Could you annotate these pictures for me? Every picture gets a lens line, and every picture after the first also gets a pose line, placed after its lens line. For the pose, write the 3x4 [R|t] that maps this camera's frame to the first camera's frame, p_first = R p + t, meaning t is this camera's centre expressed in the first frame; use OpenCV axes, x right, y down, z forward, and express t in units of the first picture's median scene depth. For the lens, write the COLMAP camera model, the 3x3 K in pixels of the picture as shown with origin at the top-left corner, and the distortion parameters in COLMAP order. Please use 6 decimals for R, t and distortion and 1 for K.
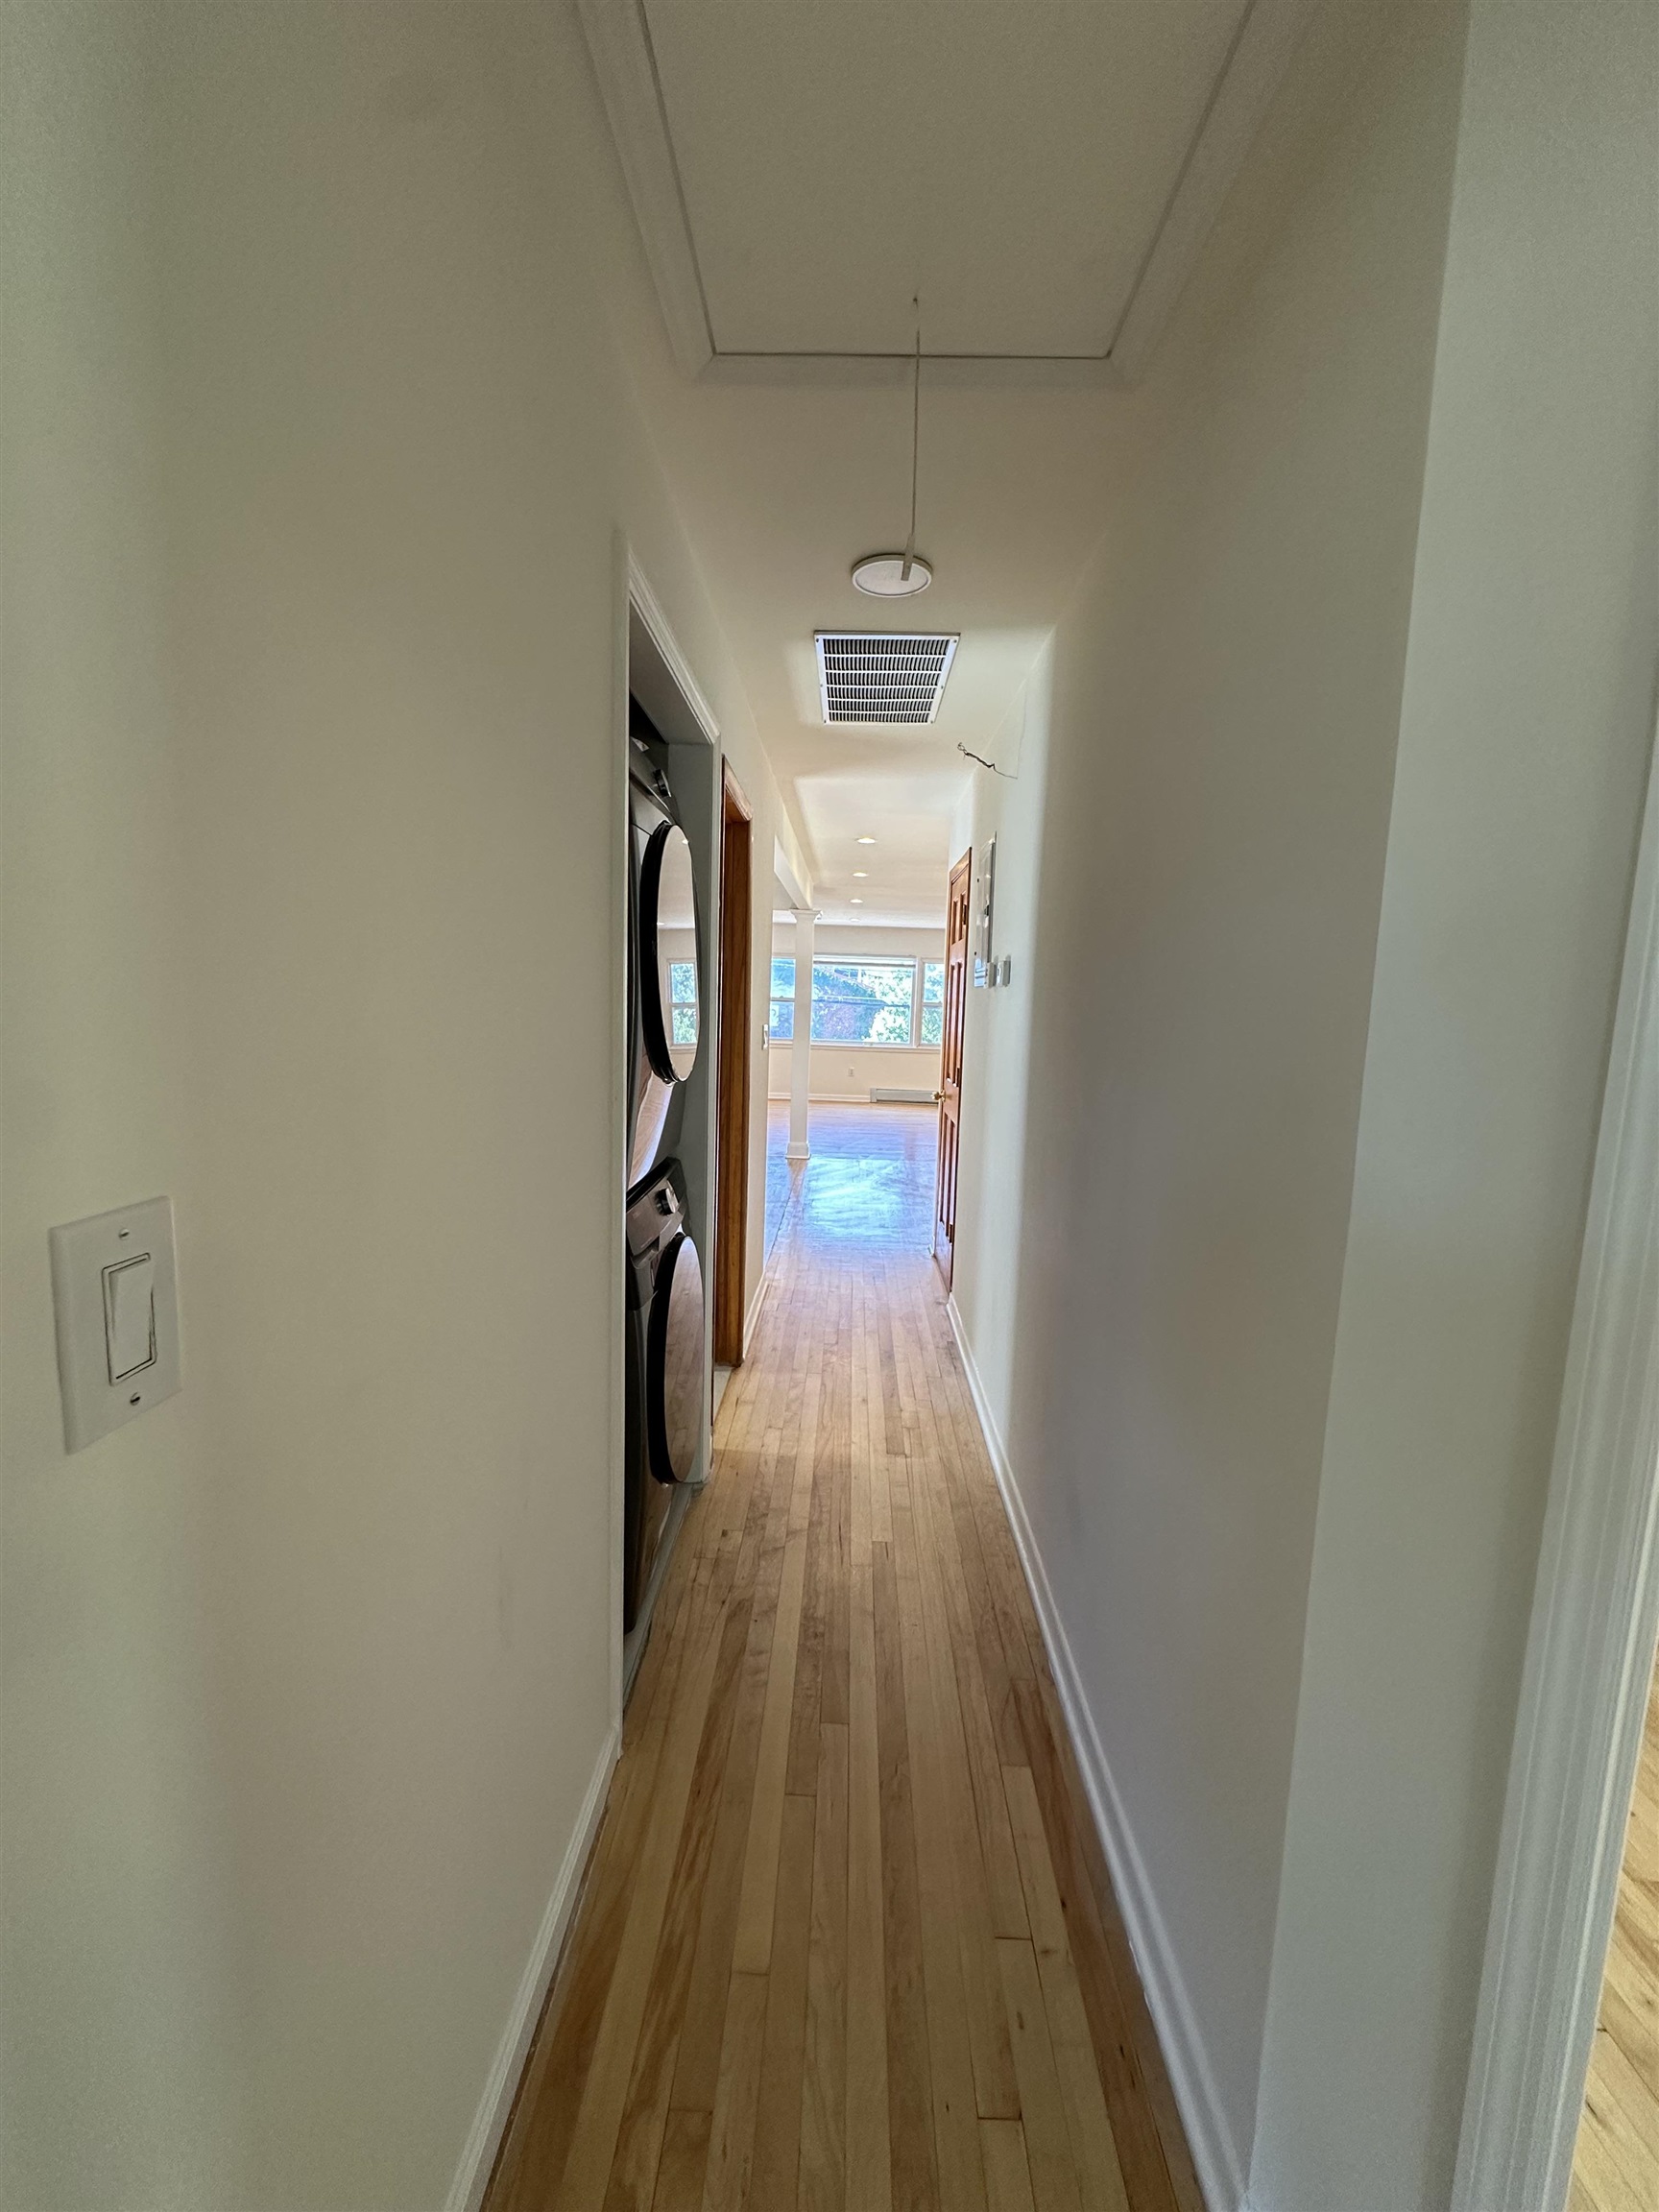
lens RADIAL K [[883.1, 0, 827.9], [0, 883.1, 1107.2], [0, 0, 1]] dist [-0.005420, 0.000676]
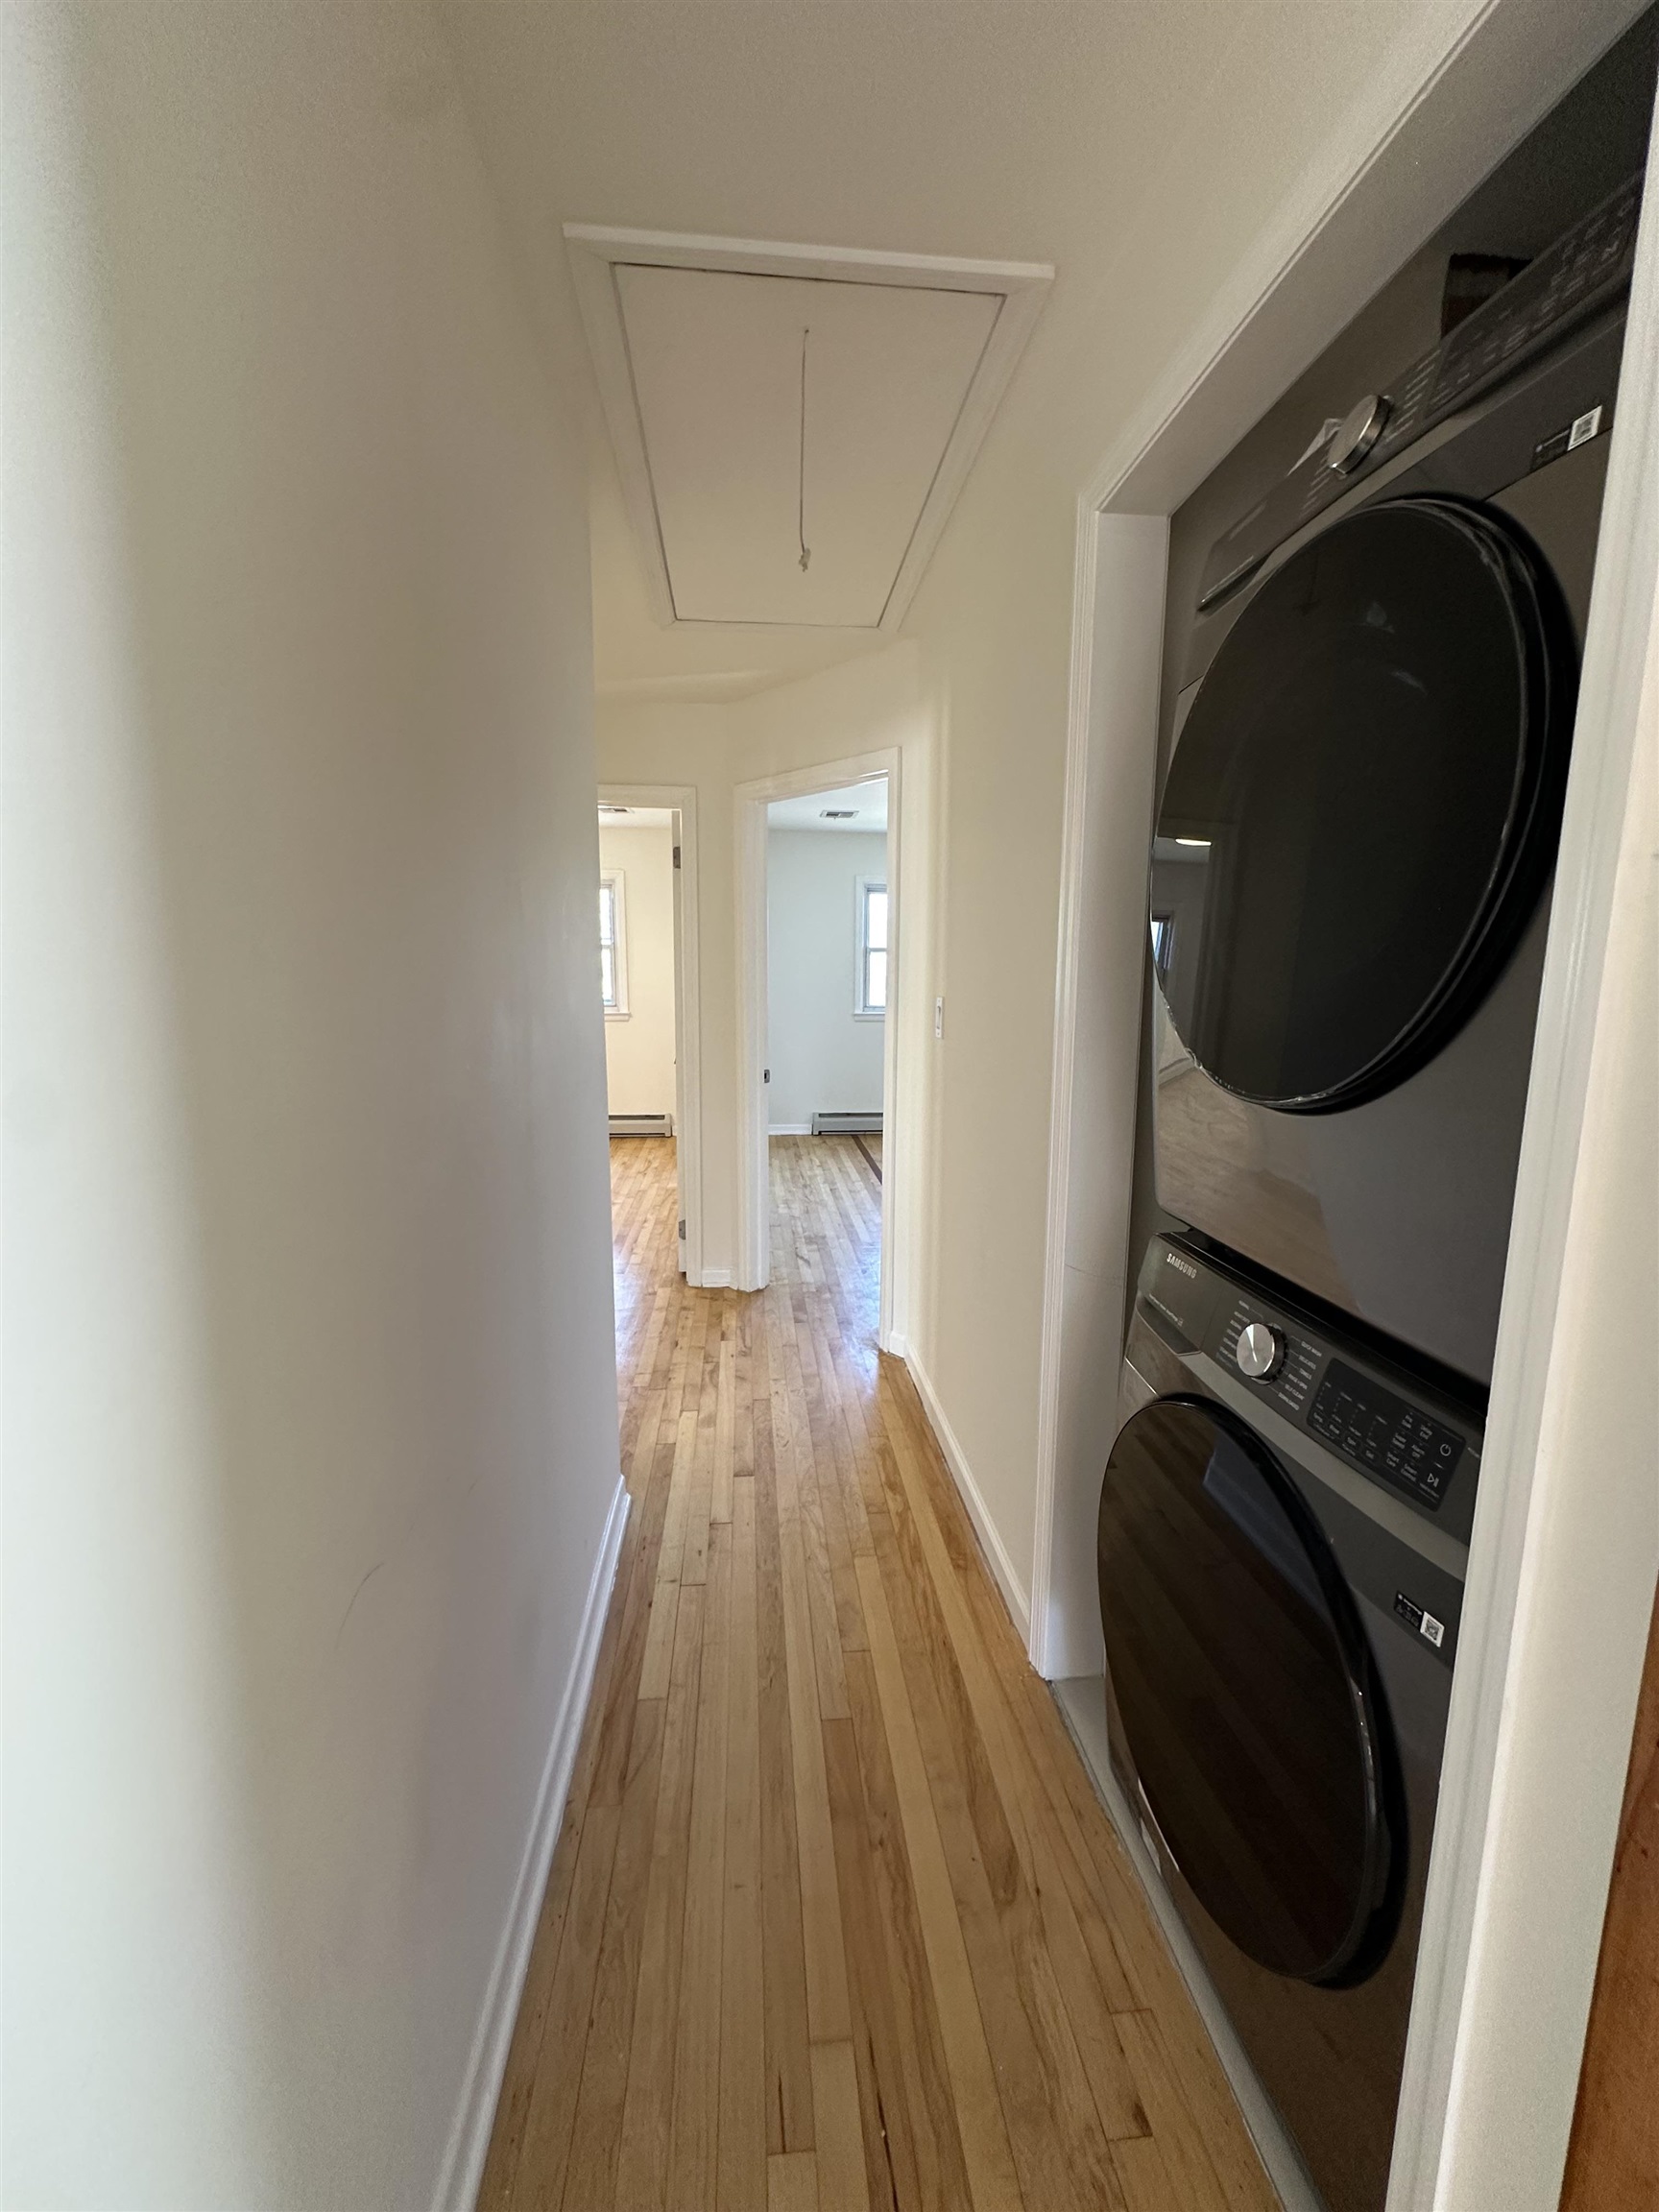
lens RADIAL K [[883.1, 0, 830.1], [0, 883.1, 1105.7], [0, 0, 1]] dist [-0.005420, 0.000676]
pose [[-0.991721, -0.013661, -0.127680, 0.153376], [-0.046807, 0.964371, 0.260381, -0.182798], [0.119574, 0.264202, -0.957026, 1.862511]]
